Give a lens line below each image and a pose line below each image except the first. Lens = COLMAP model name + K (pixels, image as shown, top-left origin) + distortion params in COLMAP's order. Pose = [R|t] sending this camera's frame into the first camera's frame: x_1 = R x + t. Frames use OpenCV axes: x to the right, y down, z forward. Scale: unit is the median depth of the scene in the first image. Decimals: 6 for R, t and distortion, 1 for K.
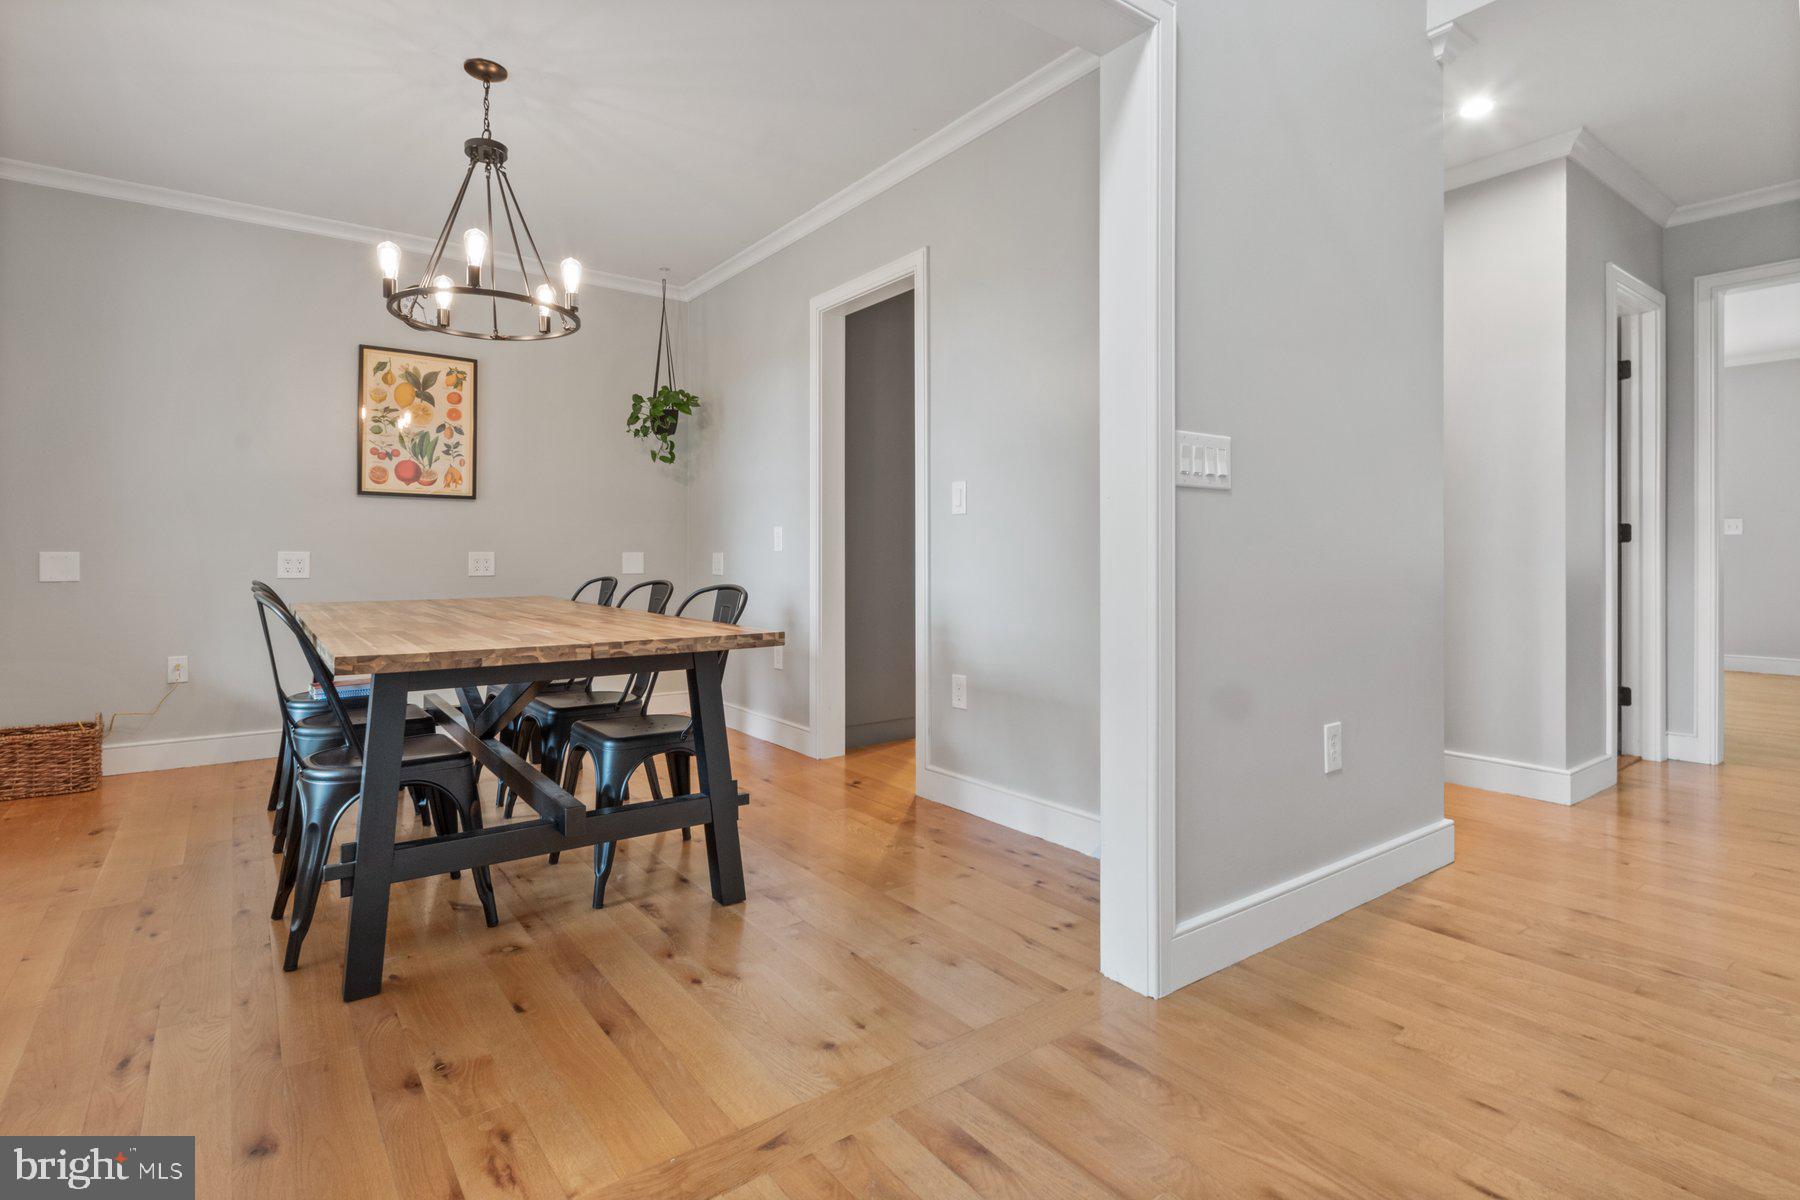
lens RADIAL K [[887.5, 0, 922.2], [0, 887.5, 564.0], [0, 0, 1]] dist [-0.003666, -0.003417]
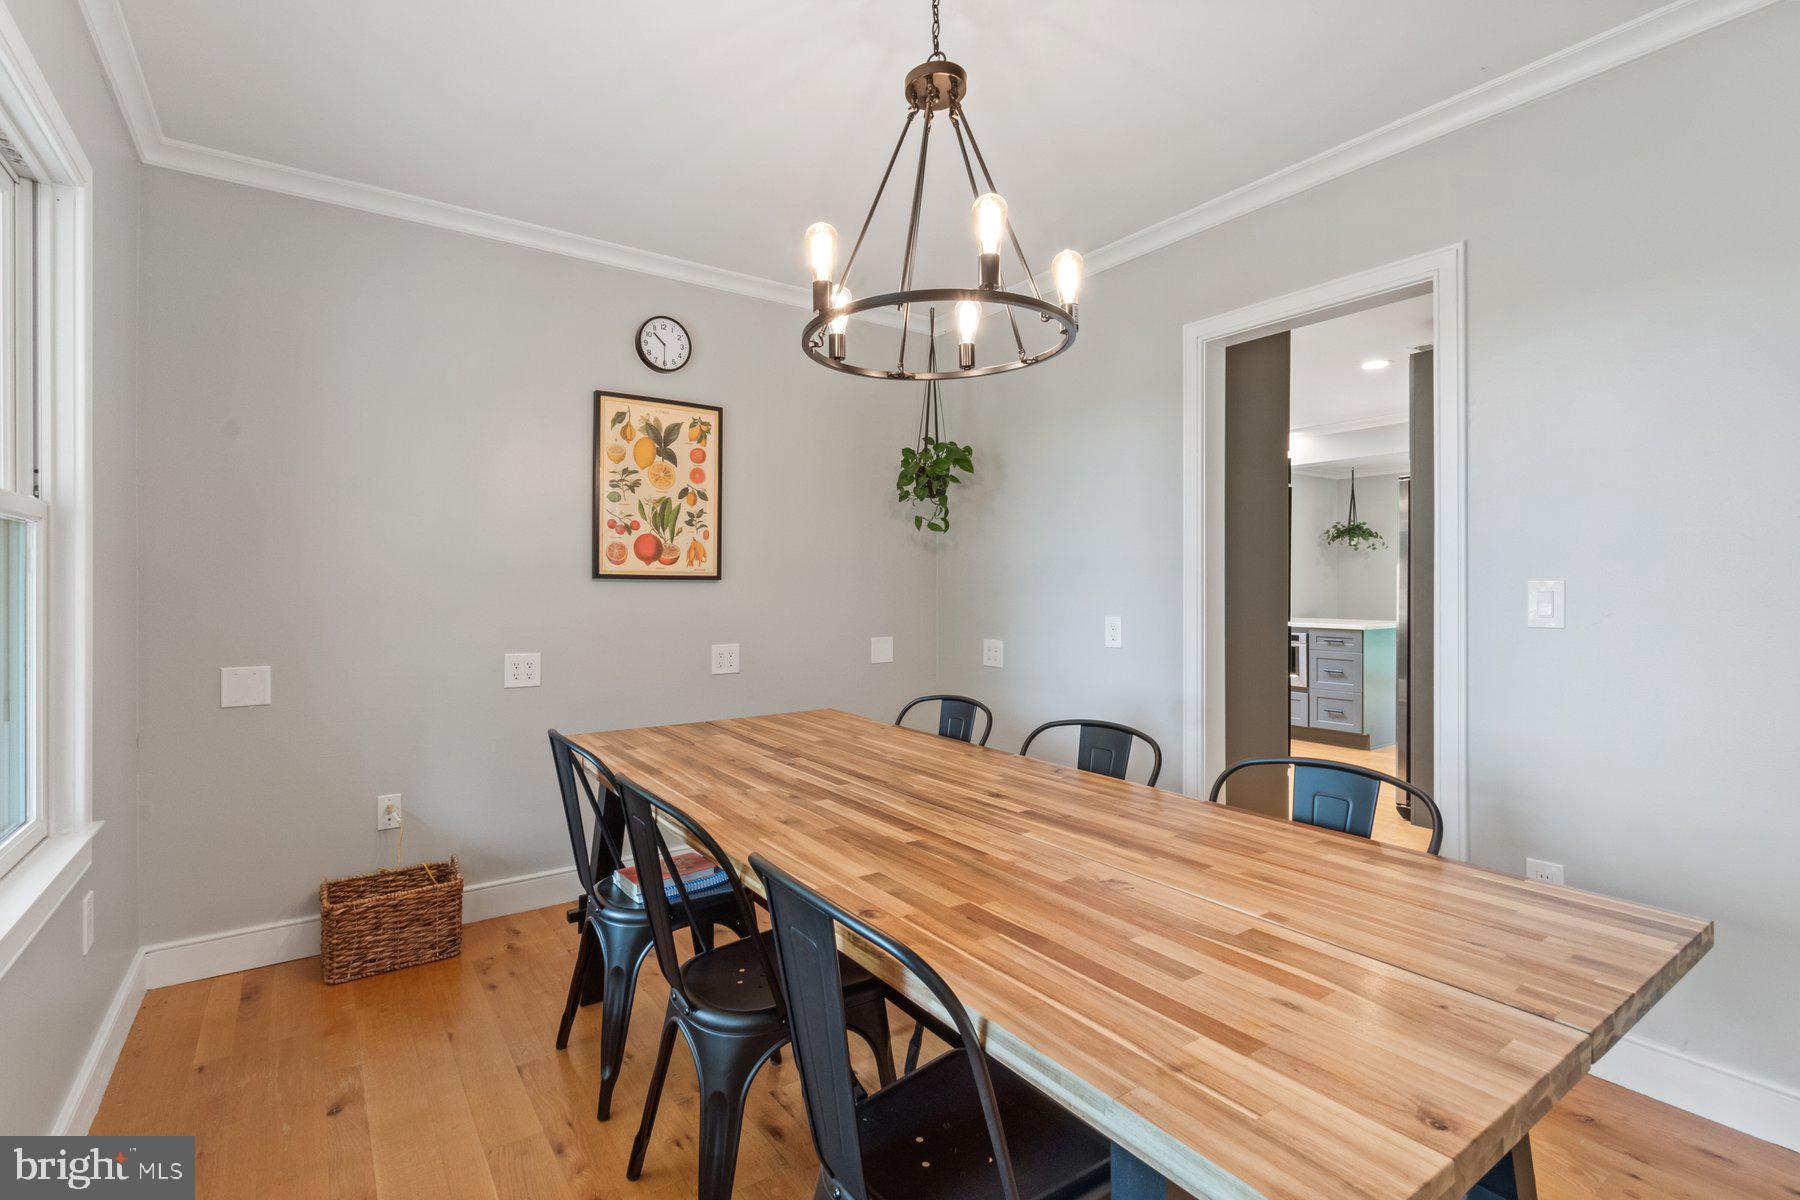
lens RADIAL K [[823.3, 0, 898.6], [0, 823.3, 592.4], [0, 0, 1]] dist [-0.003280, 0.000398]
pose [[0.999405, -0.002030, -0.034420, -0.325137], [0.002019, 0.999998, -0.000366, -0.062697], [0.034420, 0.000296, 0.999407, 0.259363]]
